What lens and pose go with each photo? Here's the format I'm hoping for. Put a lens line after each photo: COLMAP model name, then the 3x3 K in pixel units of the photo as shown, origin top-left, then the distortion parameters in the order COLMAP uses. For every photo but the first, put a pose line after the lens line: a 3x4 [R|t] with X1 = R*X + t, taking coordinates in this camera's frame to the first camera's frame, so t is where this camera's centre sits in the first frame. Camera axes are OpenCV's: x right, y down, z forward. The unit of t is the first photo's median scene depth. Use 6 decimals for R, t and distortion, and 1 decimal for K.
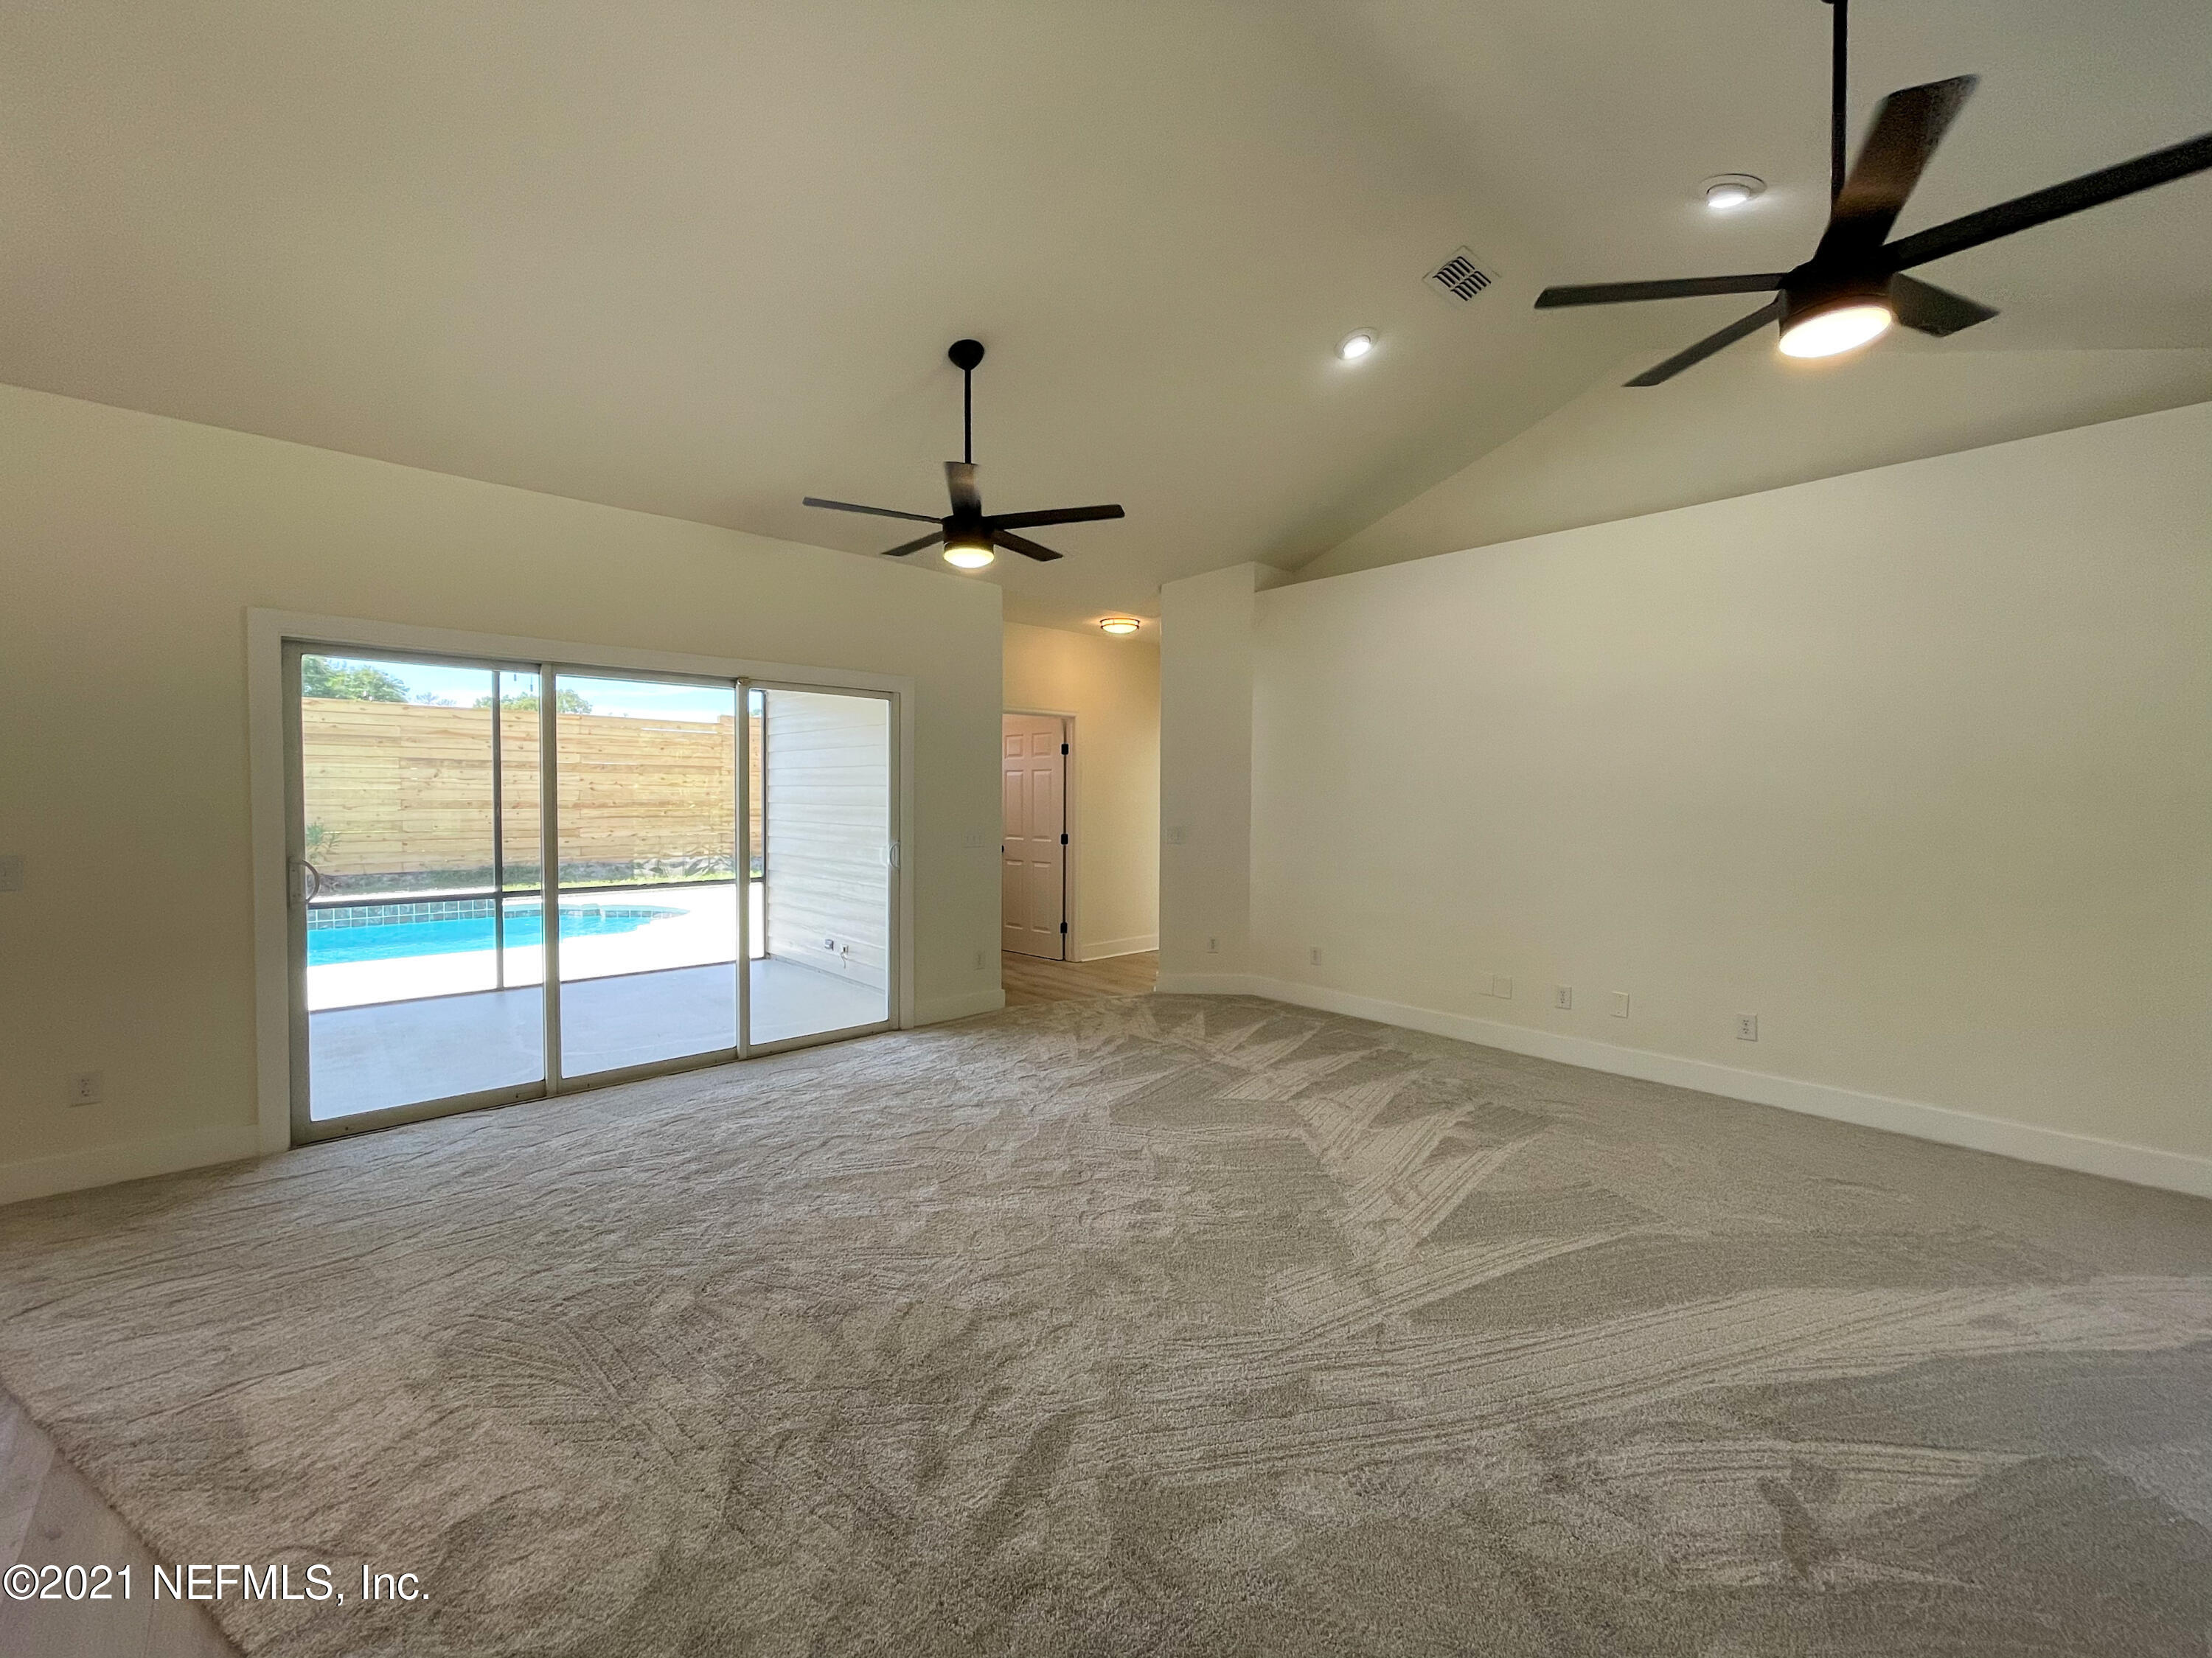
lens RADIAL K [[896.0, 0, 1104.9], [0, 896.0, 819.5], [0, 0, 1]] dist [-0.000307, -0.000017]
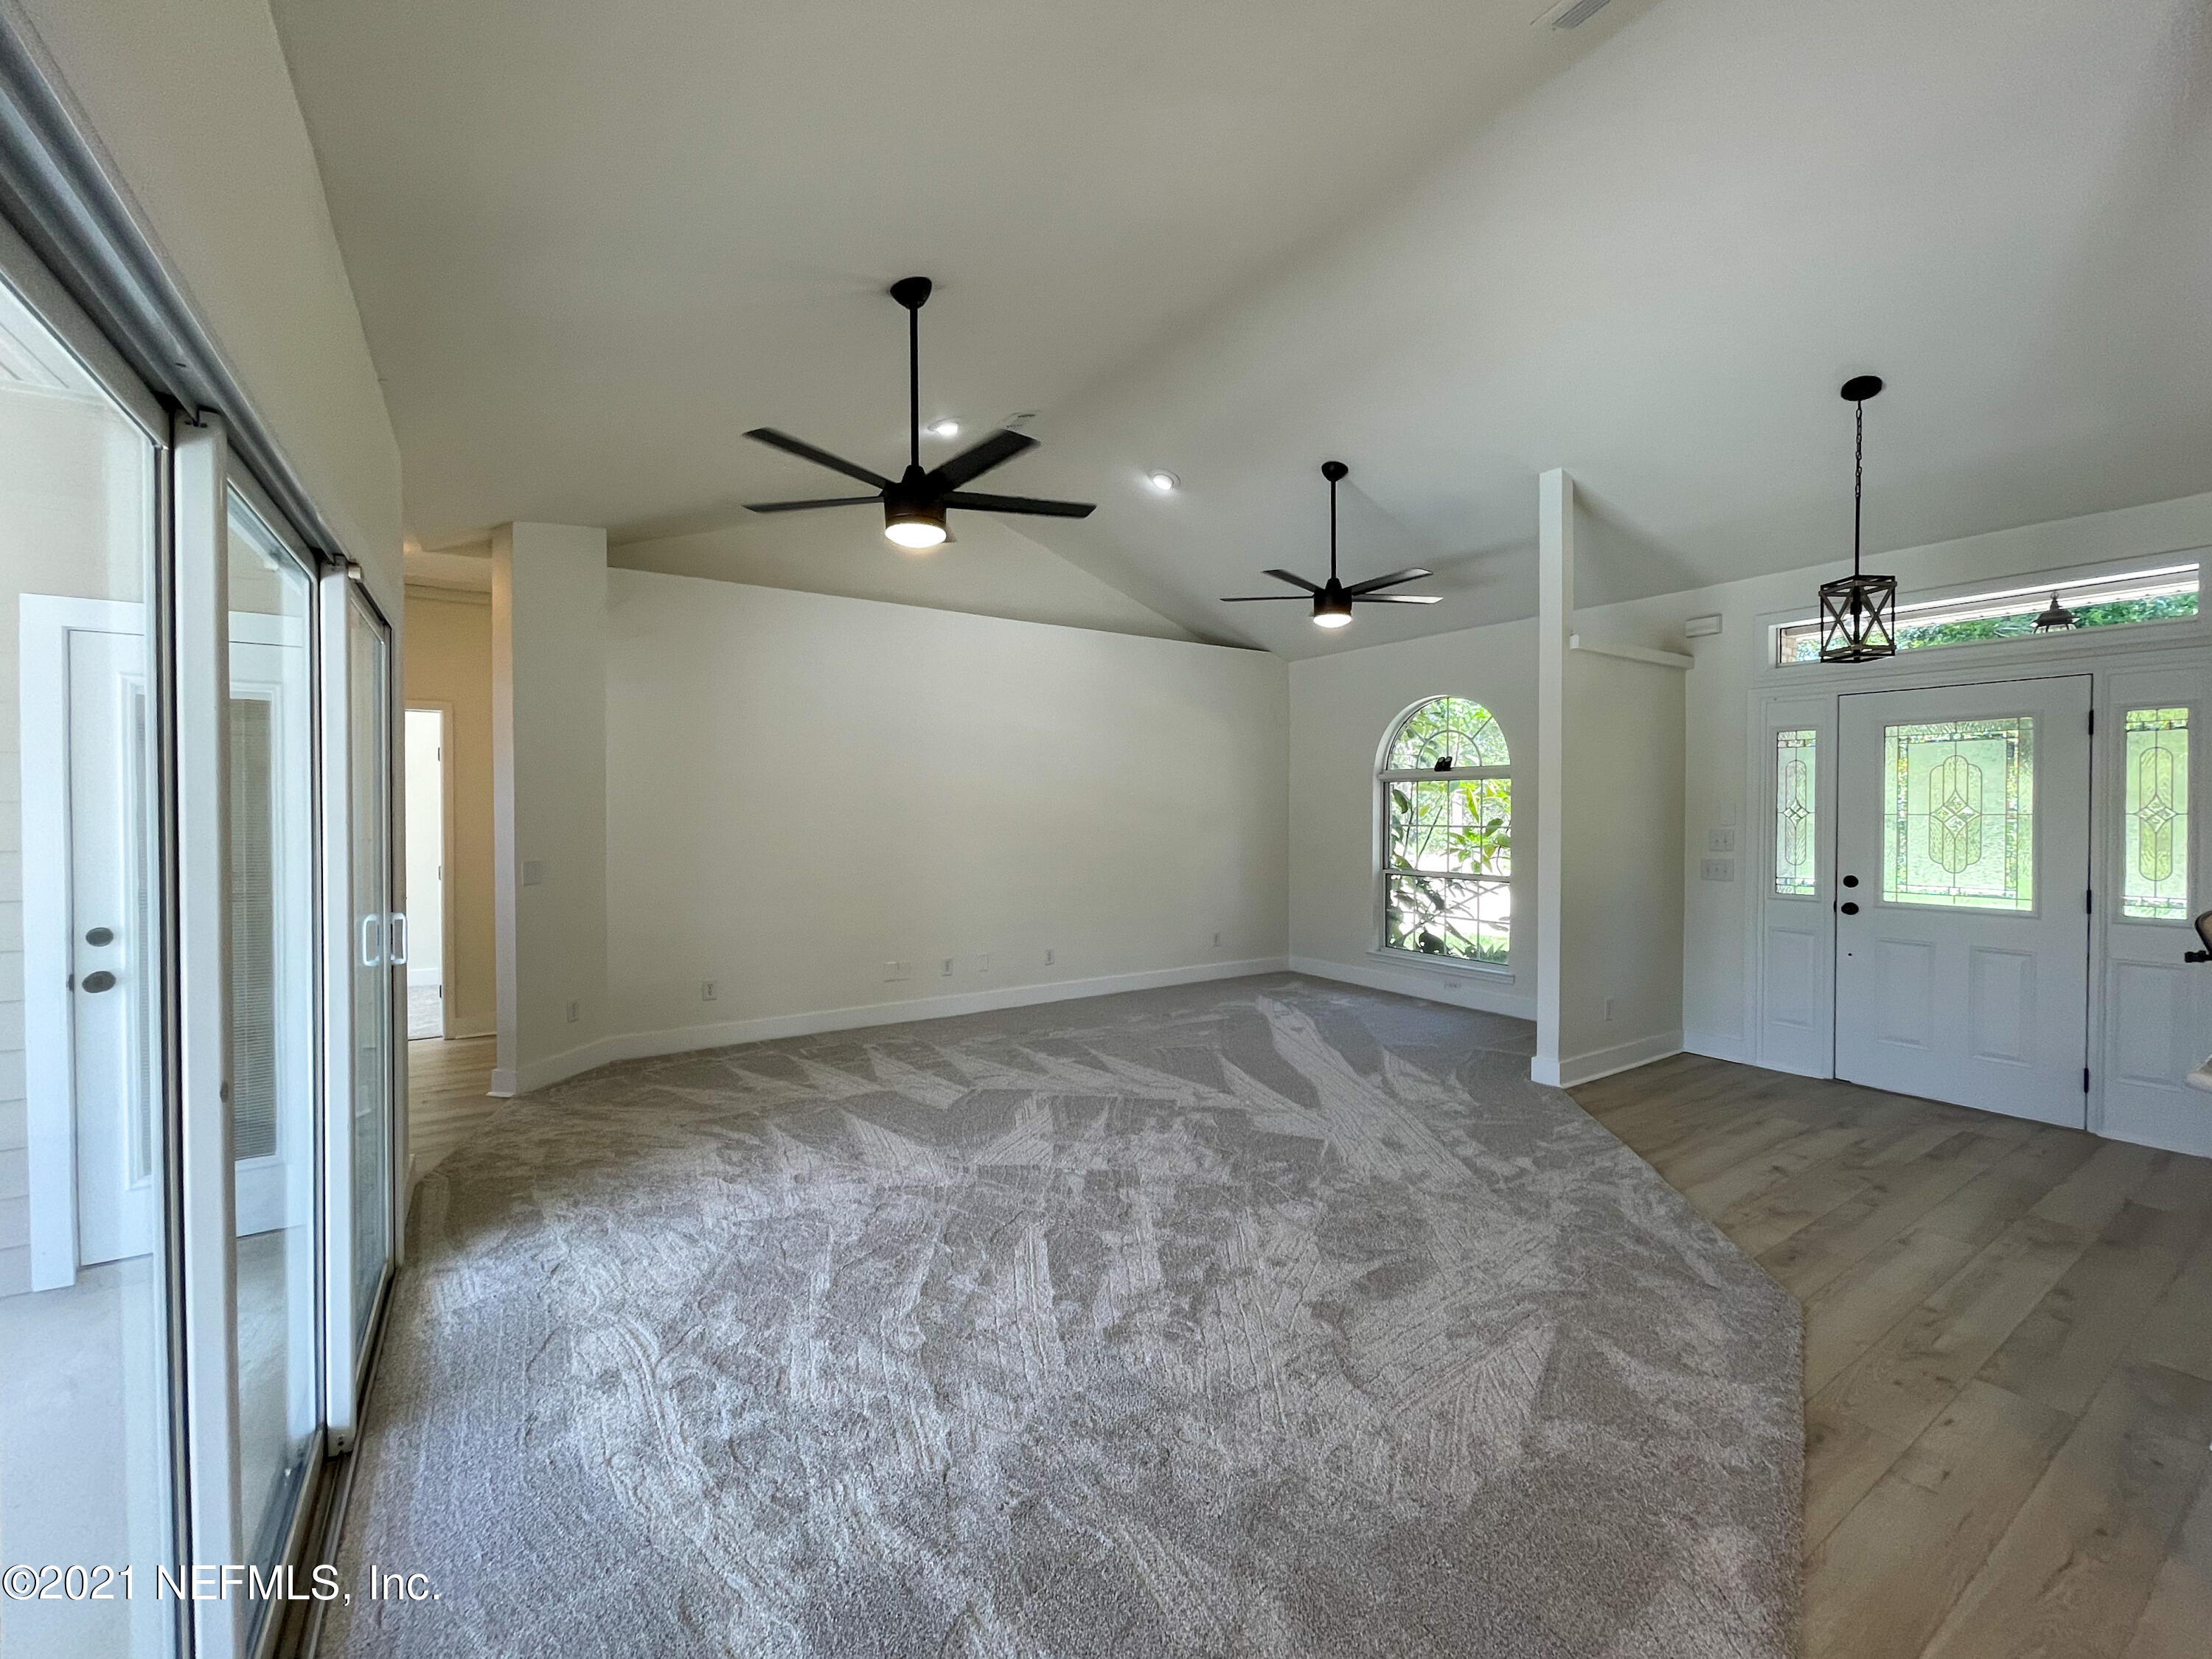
lens RADIAL K [[896.0, 0, 1104.9], [0, 896.0, 820.0], [0, 0, 1]] dist [-0.000307, -0.000017]
pose [[0.171162, -0.013443, 0.985151, -0.838486], [0.038475, 0.999235, 0.006951, -0.018030], [-0.984491, 0.036714, 0.171549, 0.624731]]
